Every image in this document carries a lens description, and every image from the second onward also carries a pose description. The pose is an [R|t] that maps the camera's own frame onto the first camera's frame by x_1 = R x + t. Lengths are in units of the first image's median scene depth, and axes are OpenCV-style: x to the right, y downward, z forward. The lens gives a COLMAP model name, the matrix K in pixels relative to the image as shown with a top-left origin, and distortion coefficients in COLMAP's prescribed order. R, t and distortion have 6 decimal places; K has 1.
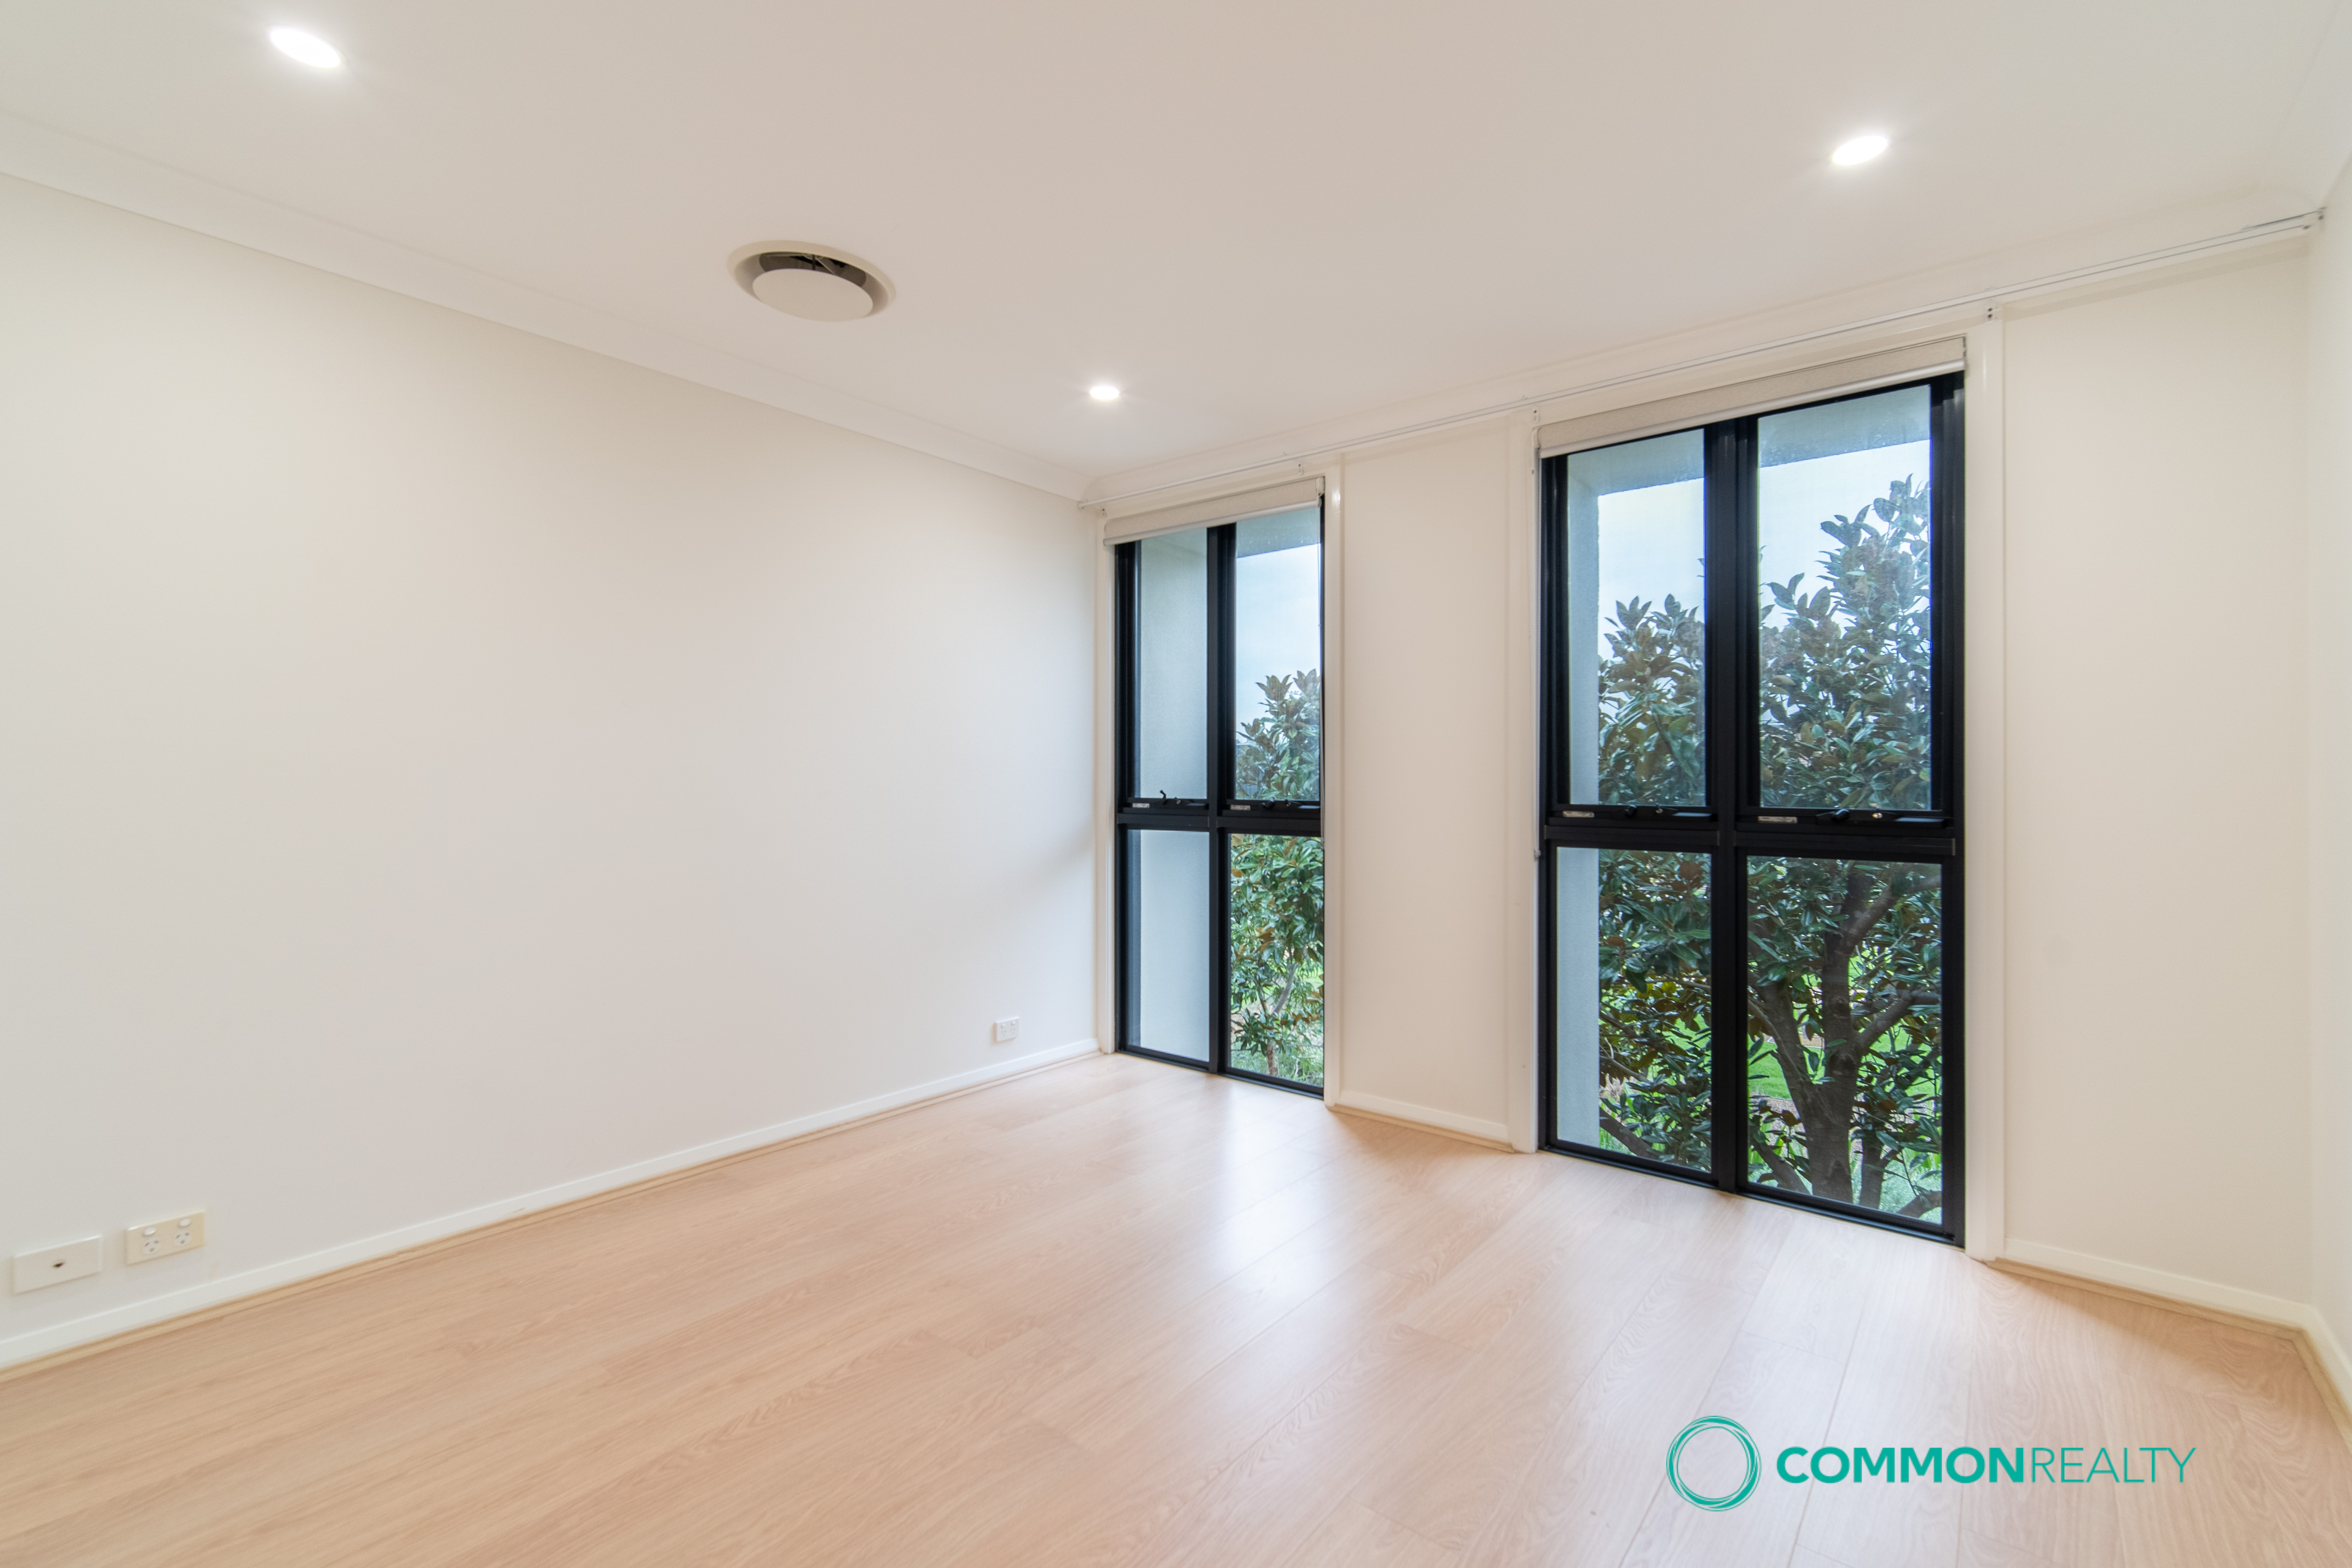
lens RADIAL K [[1037.6, 0, 1181.7], [0, 1037.6, 777.3], [0, 0, 1]] dist [-0.022776, 0.000448]
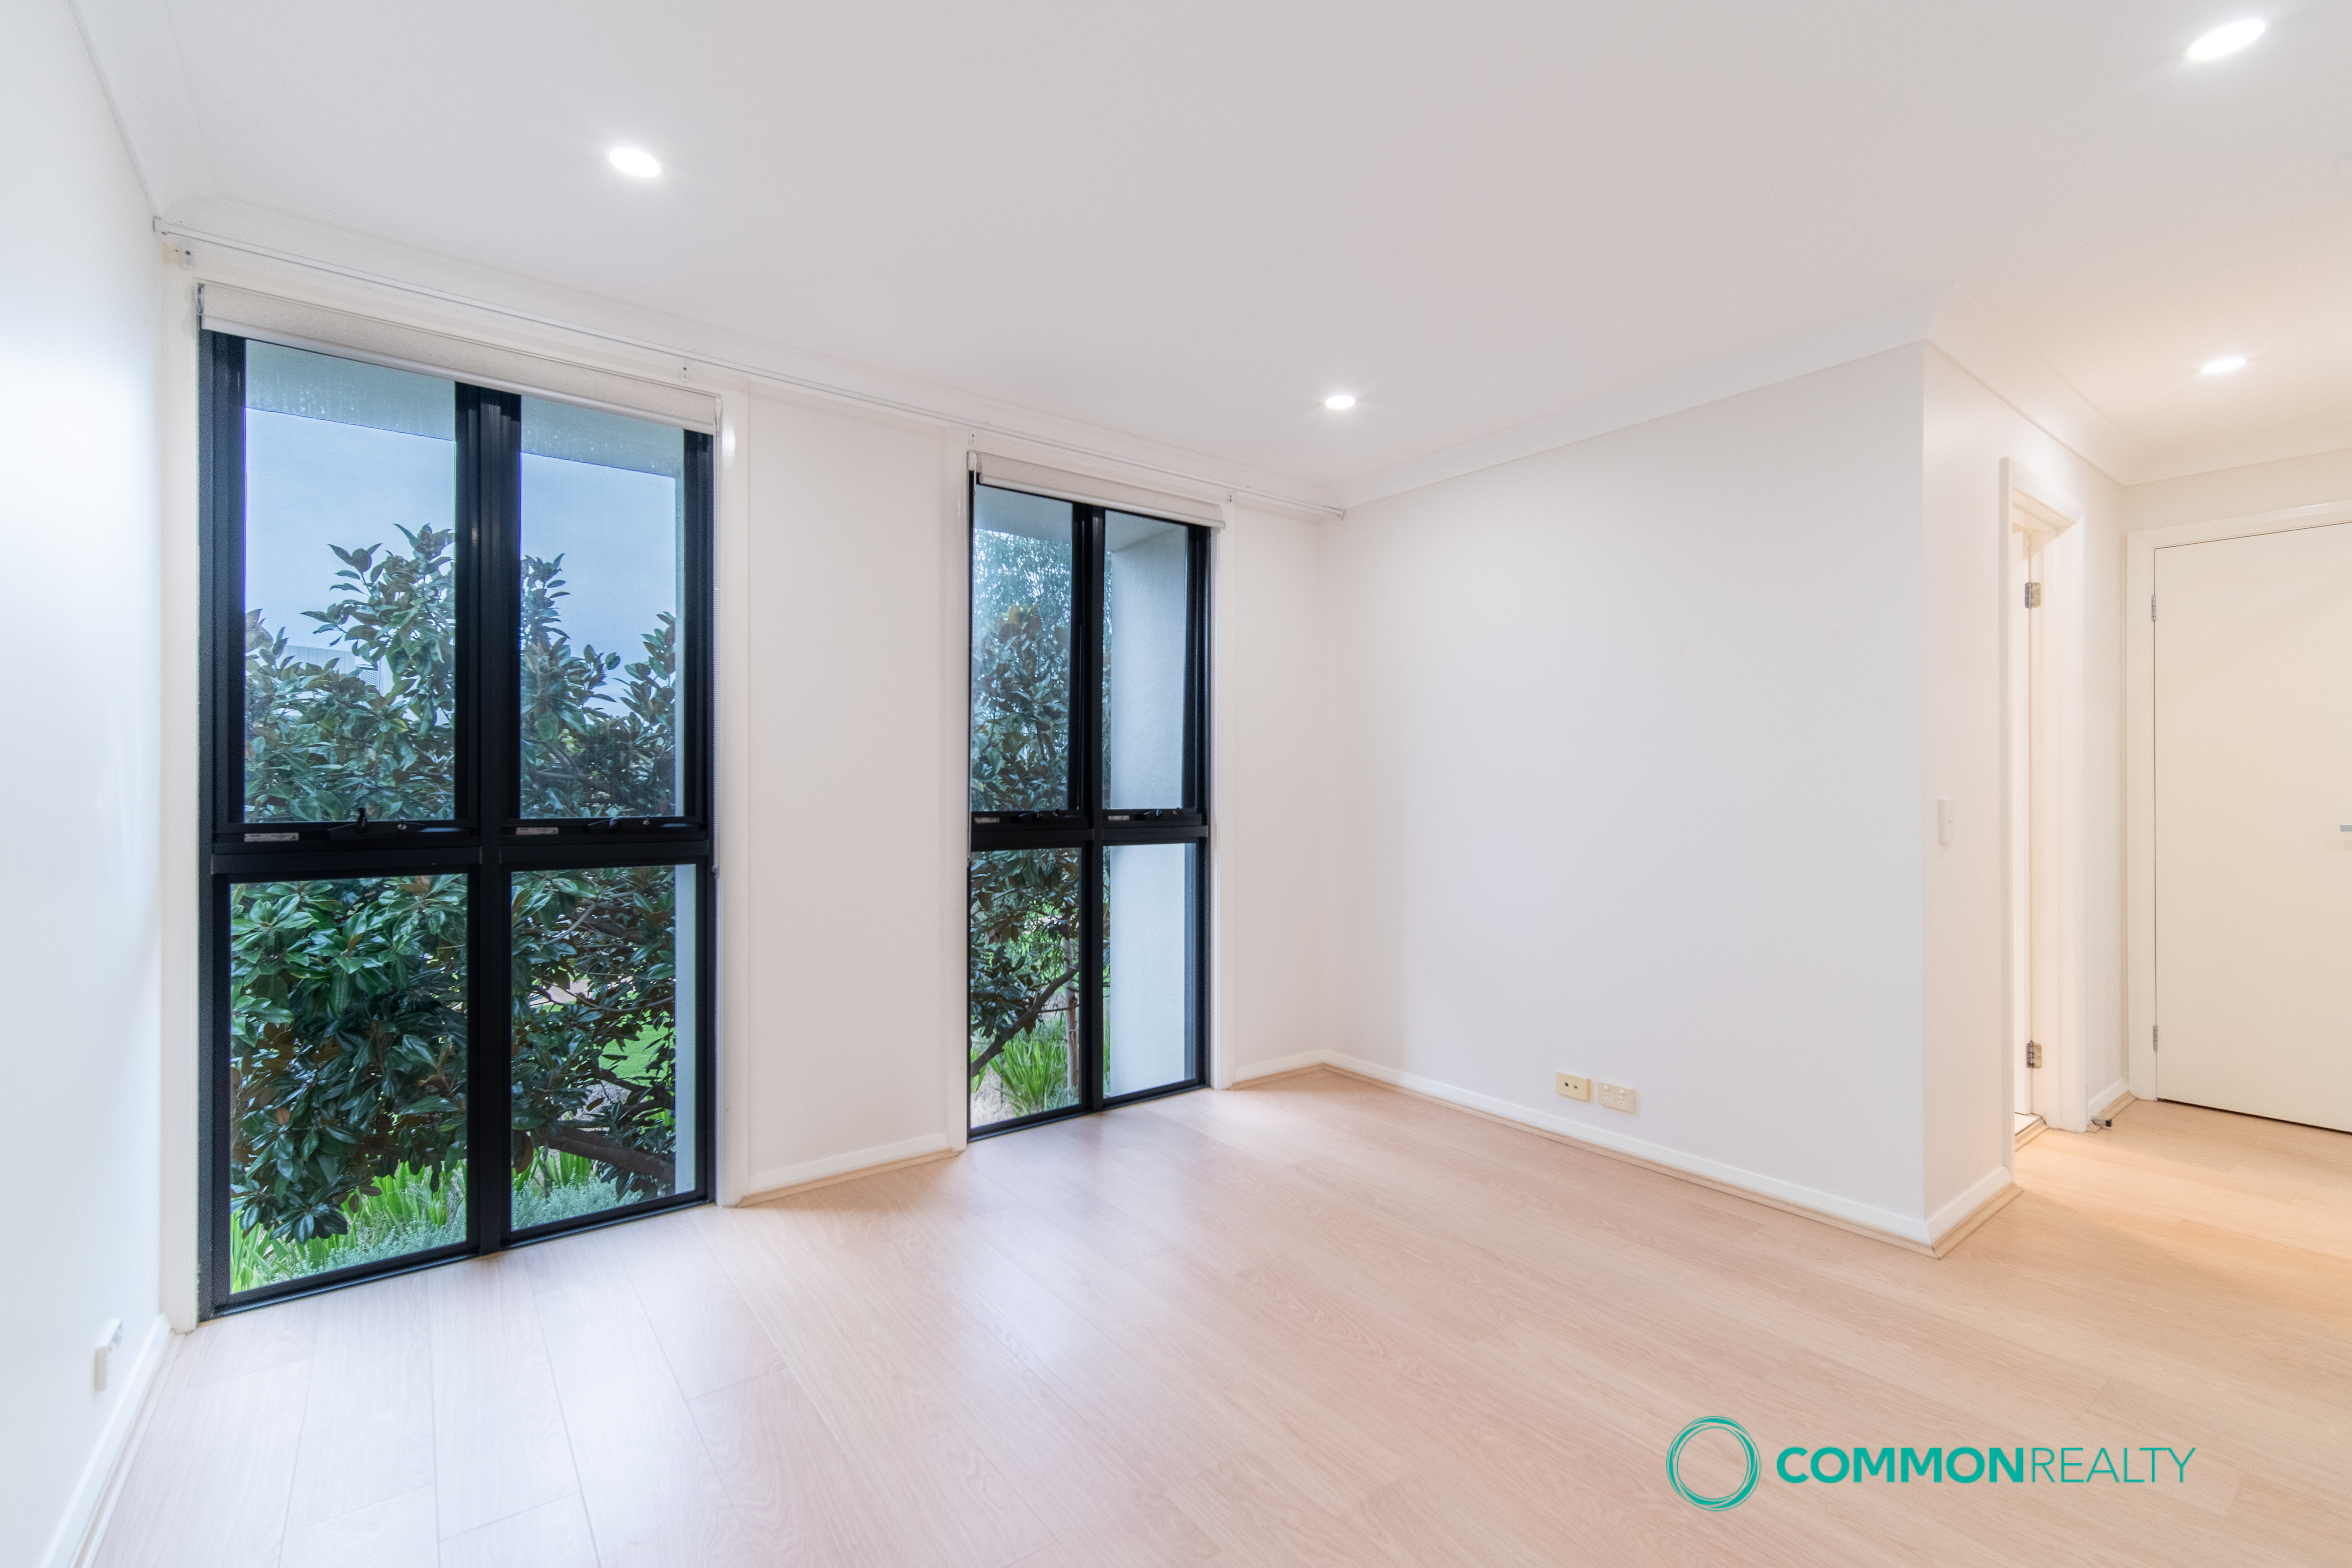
lens RADIAL K [[1046.1, 0, 1173.6], [0, 1046.1, 788.2], [0, 0, 1]] dist [0.058659, 0.000288]
pose [[0.243464, -0.002006, 0.969908, -0.249301], [0.000413, 0.999998, 0.001965, 0.000169], [-0.969910, -0.000078, 0.243464, 0.213317]]
